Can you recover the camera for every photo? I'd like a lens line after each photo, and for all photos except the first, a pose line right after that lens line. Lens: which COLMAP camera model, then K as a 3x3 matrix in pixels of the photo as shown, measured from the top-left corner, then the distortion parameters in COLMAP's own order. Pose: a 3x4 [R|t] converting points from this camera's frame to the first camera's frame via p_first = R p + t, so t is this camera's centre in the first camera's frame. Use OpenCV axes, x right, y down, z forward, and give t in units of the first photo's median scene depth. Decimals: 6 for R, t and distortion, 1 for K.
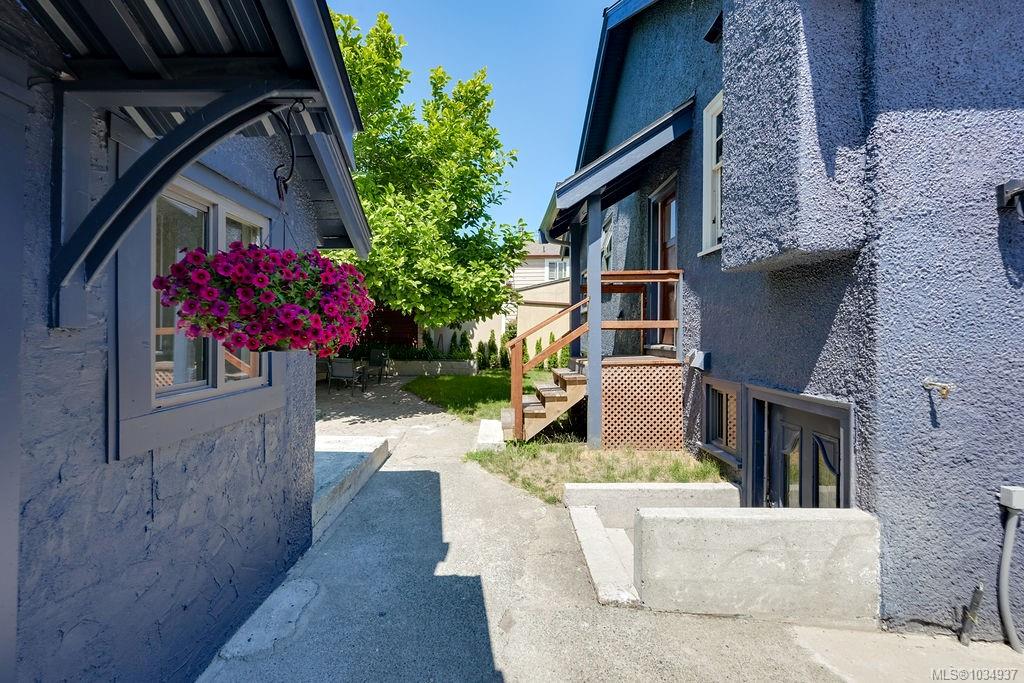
lens RADIAL K [[394.8, 0, 512.0], [0, 394.8, 341.5], [0, 0, 1]] dist [0.000186, 0.000052]
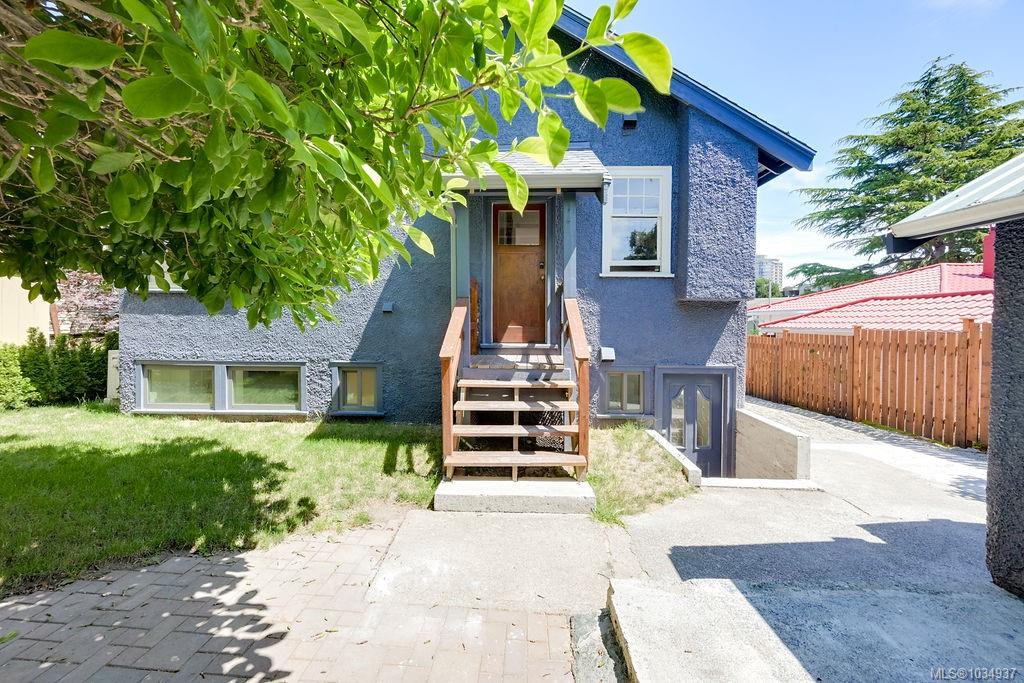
lens RADIAL K [[394.8, 0, 512.0], [0, 394.8, 341.5], [0, 0, 1]] dist [0.000186, 0.000052]
pose [[0.047982, -0.023679, 0.998567, -1.338851], [0.001965, 0.999719, 0.023612, -0.037416], [-0.998846, 0.000829, 0.048015, 1.953412]]
